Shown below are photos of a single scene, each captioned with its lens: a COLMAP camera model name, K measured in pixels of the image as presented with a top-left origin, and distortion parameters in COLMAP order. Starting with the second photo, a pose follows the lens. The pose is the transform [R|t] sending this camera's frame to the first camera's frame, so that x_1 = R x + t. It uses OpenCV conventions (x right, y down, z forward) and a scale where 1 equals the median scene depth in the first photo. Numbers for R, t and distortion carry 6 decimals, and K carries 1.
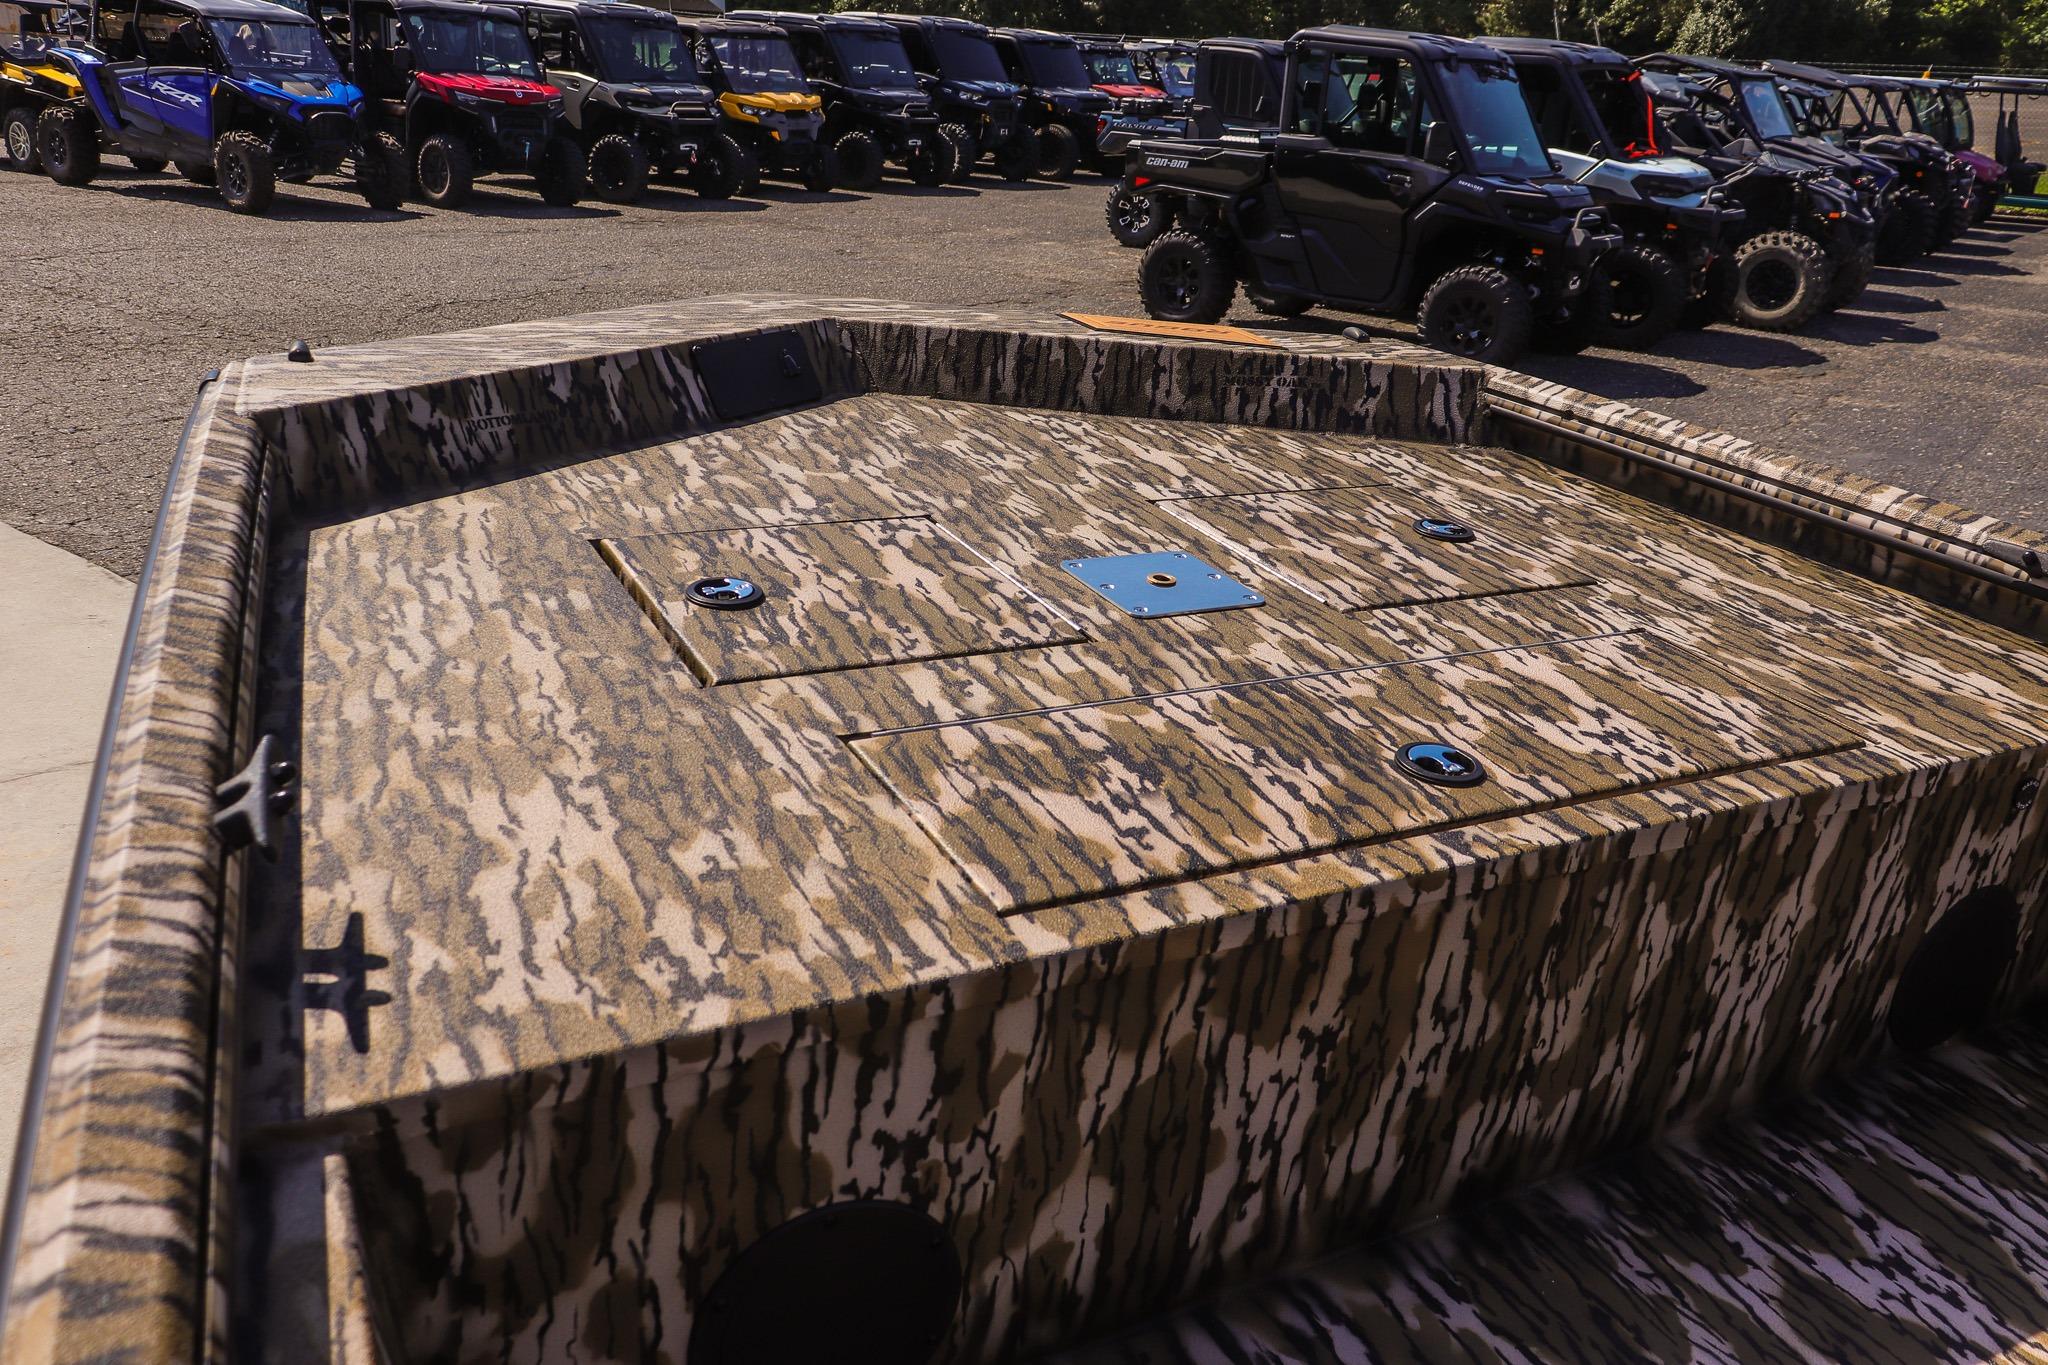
lens RADIAL K [[1632.2, 0, 1028.3], [0, 1632.2, 676.3], [0, 0, 1]] dist [0.005363, -0.002485]
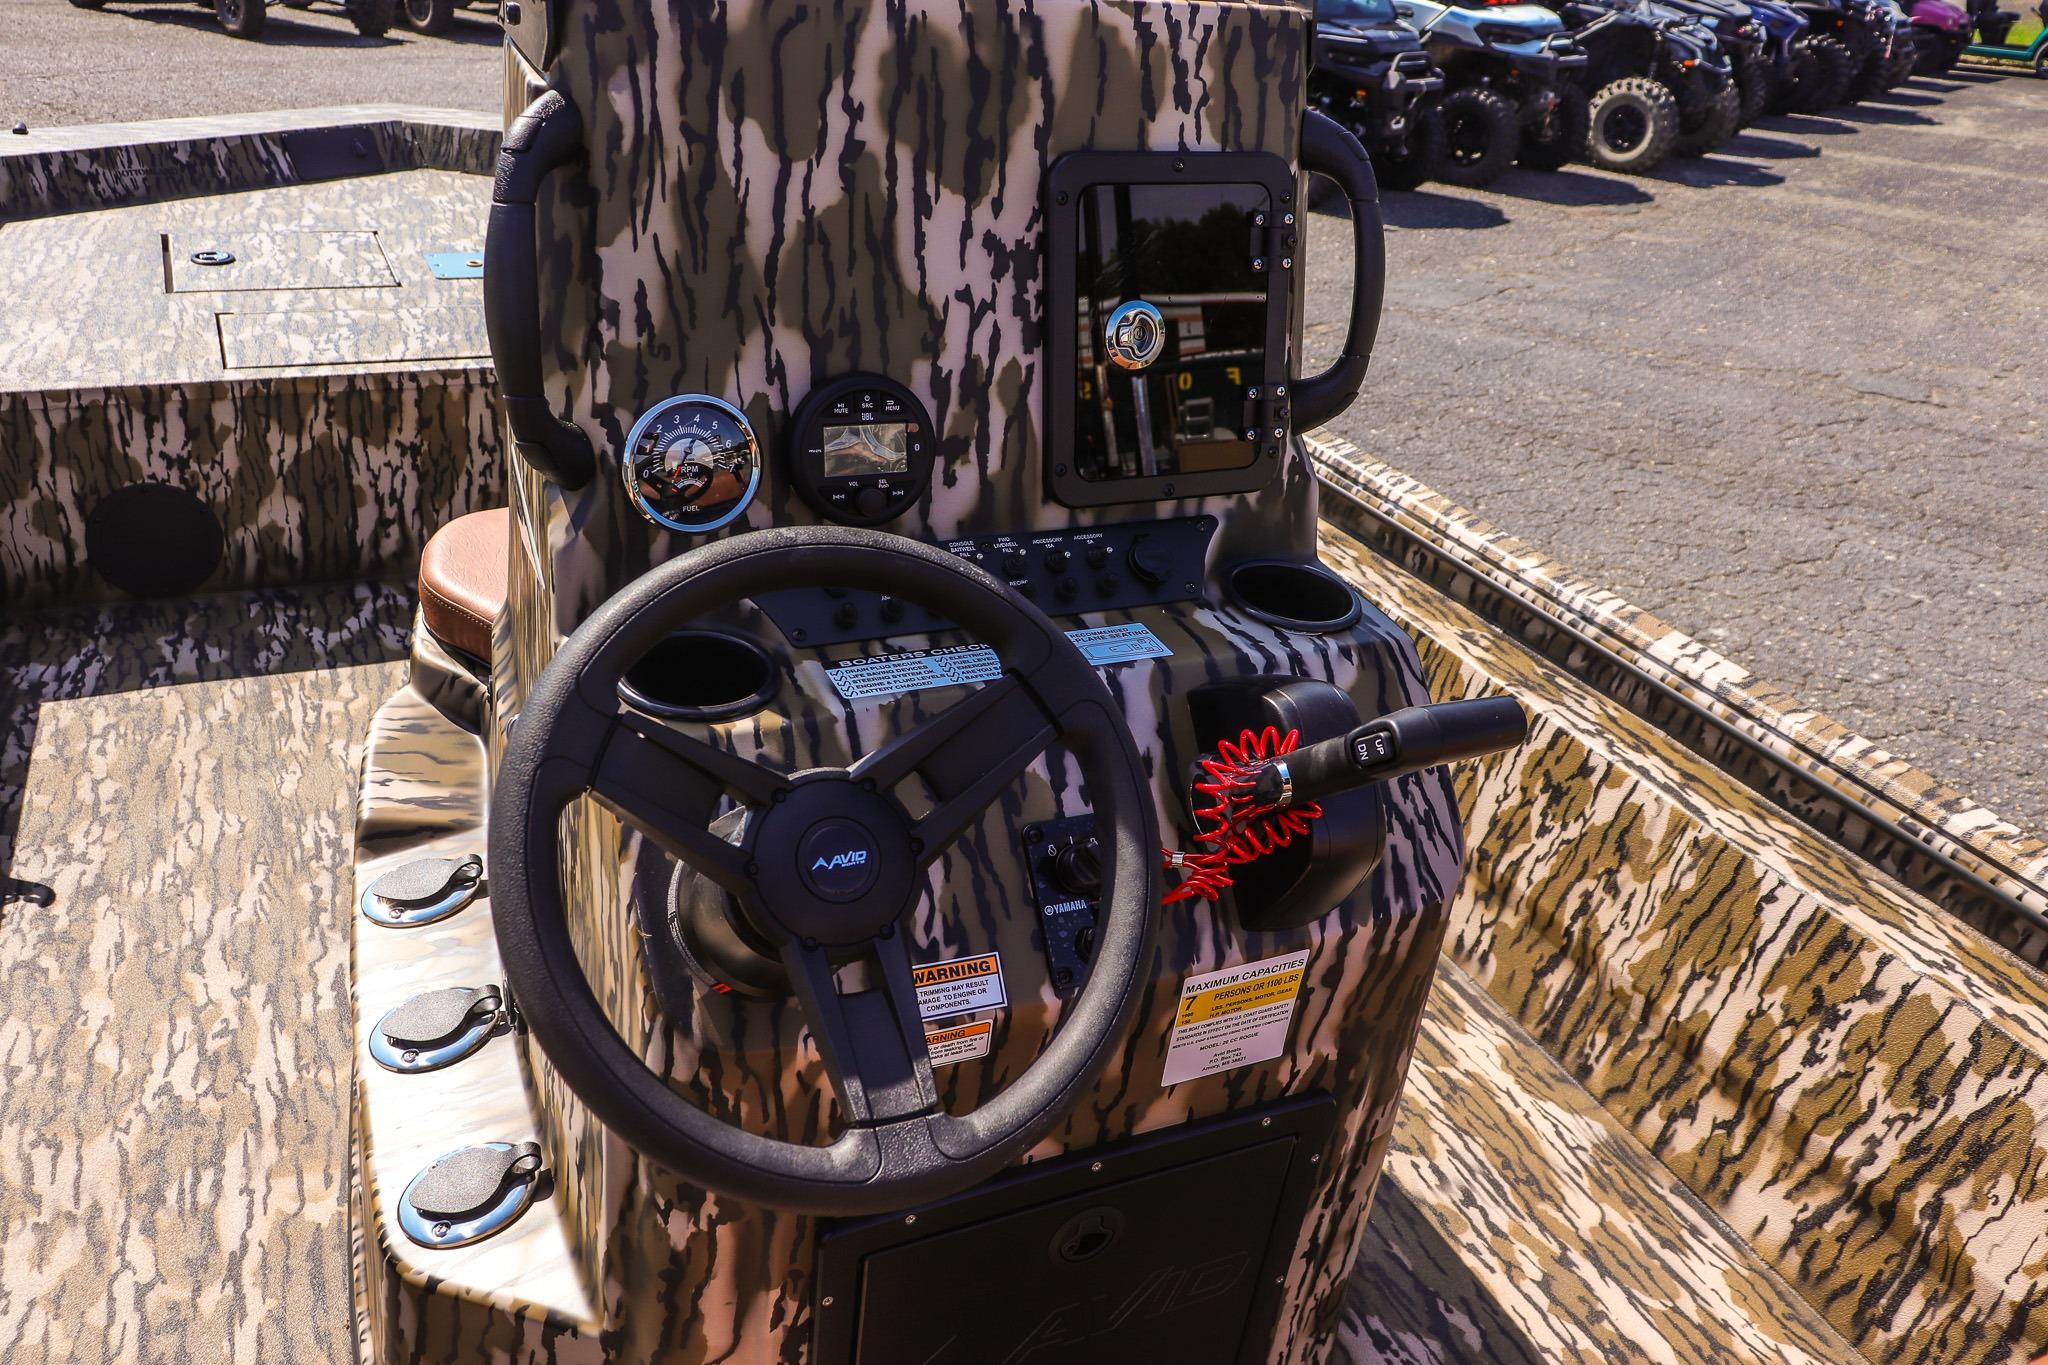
lens RADIAL K [[1632.2, 0, 1028.3], [0, 1632.2, 676.3], [0, 0, 1]] dist [0.005363, -0.002485]
pose [[0.999009, 0.028622, -0.034084, 0.901350], [-0.025388, 0.995453, 0.091807, 0.251415], [0.036556, -0.090851, 0.995193, -0.972328]]
